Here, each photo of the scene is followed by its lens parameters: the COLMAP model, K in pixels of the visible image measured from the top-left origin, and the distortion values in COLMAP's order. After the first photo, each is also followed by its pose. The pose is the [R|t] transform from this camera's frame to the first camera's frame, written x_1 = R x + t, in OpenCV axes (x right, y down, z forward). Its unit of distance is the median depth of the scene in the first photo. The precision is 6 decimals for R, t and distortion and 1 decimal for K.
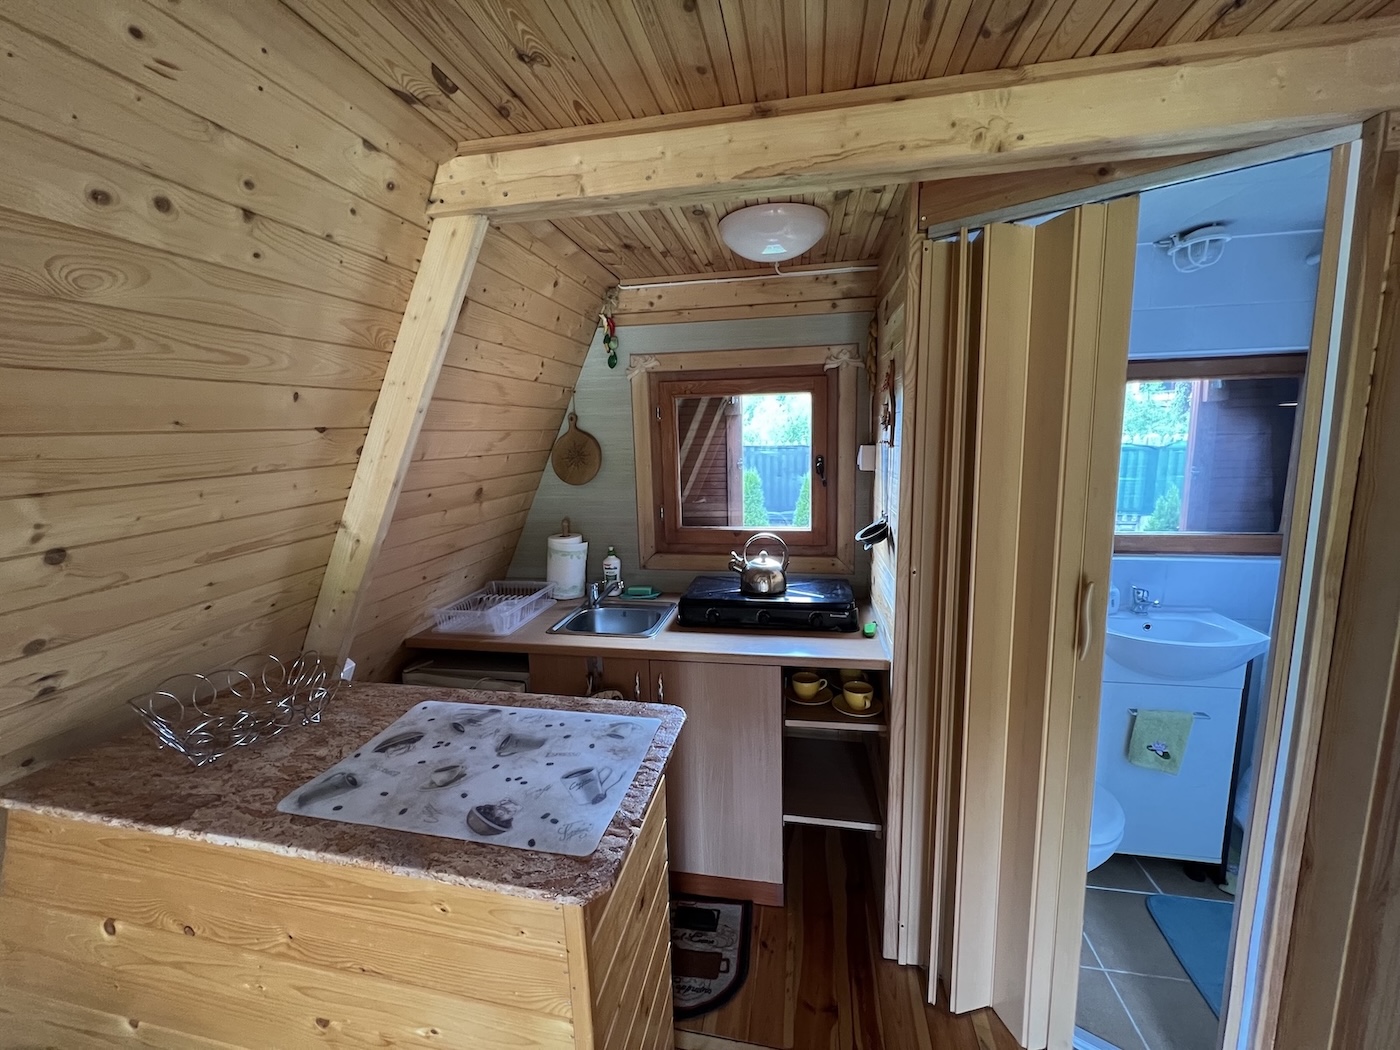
lens RADIAL K [[563.3, 0, 693.6], [0, 563.3, 515.4], [0, 0, 1]] dist [-0.000839, -0.000282]
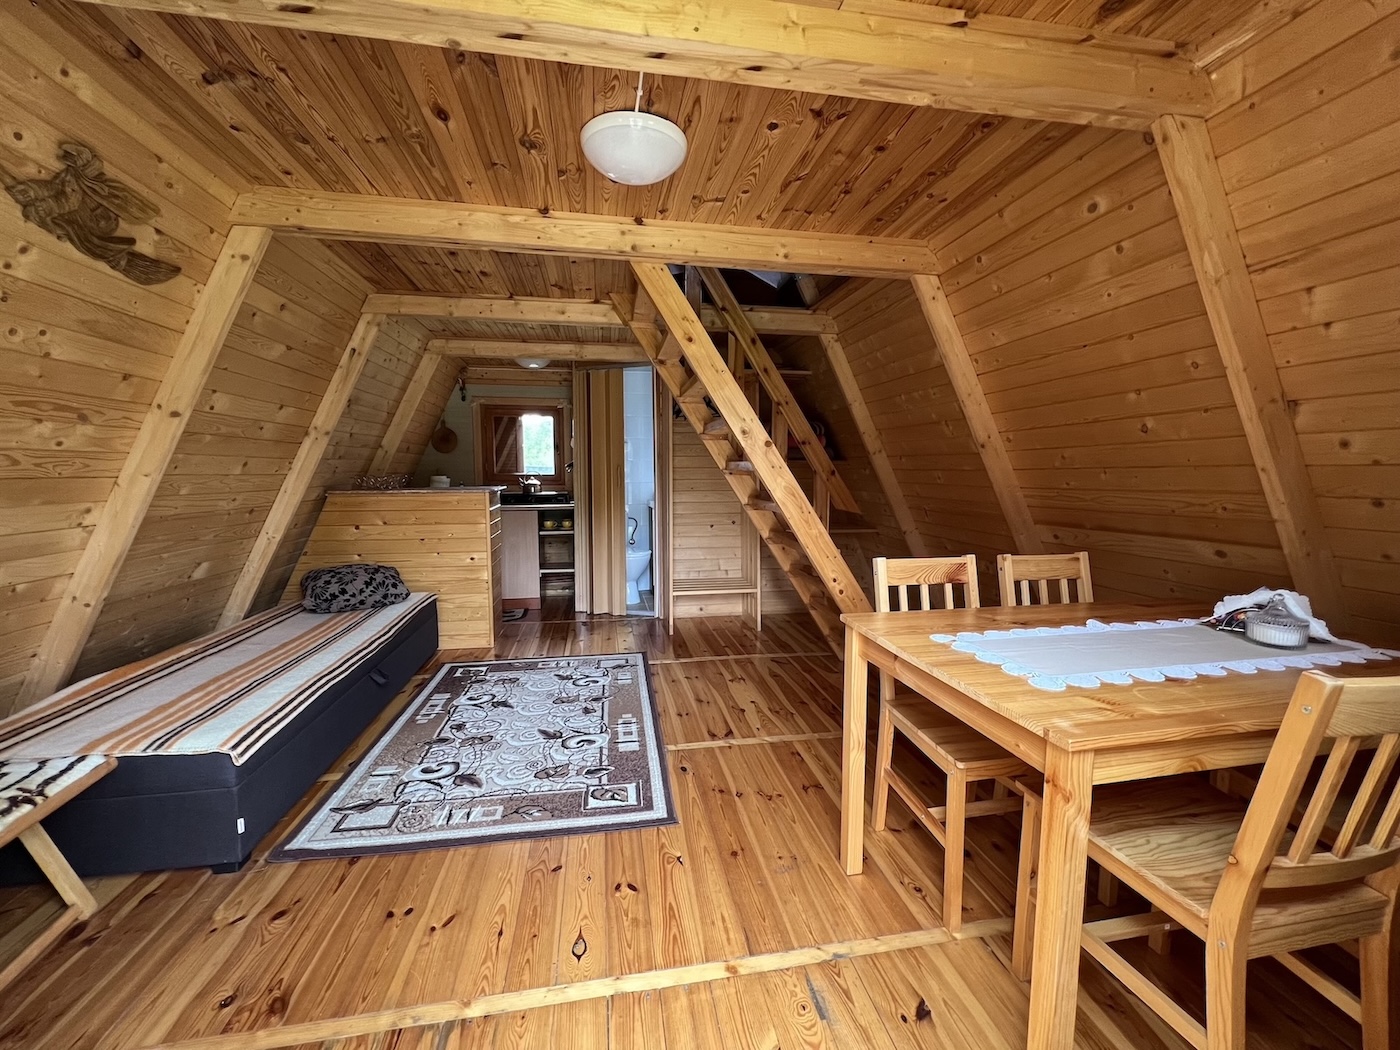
lens RADIAL K [[563.3, 0, 695.7], [0, 563.3, 521.0], [0, 0, 1]] dist [-0.000839, -0.000282]
pose [[0.934836, -0.002593, 0.355070, -0.090600], [0.027933, 0.997411, -0.066260, 0.466504], [-0.353979, 0.071860, 0.932489, -1.666779]]
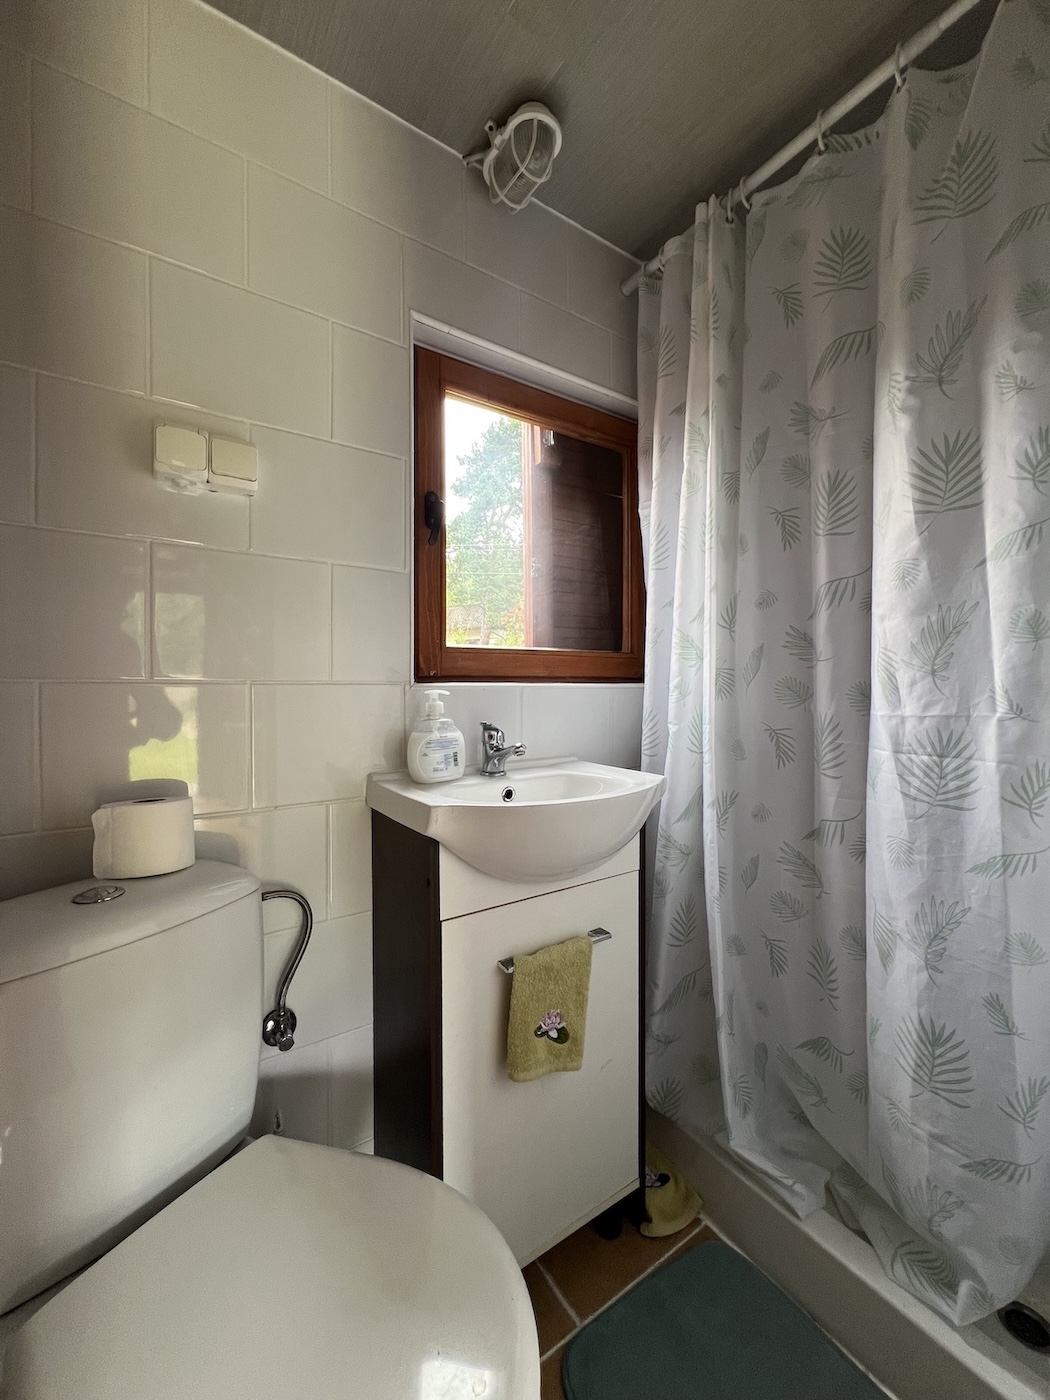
lens RADIAL K [[563.3, 0, 529.8], [0, 563.3, 701.5], [0, 0, 1]] dist [-0.000839, -0.000282]
pose [[0.702686, 0.002645, 0.711496, 0.412189], [0.090453, 0.991547, -0.093019, 0.155878], [-0.705727, 0.129720, 0.696507, 0.567774]]
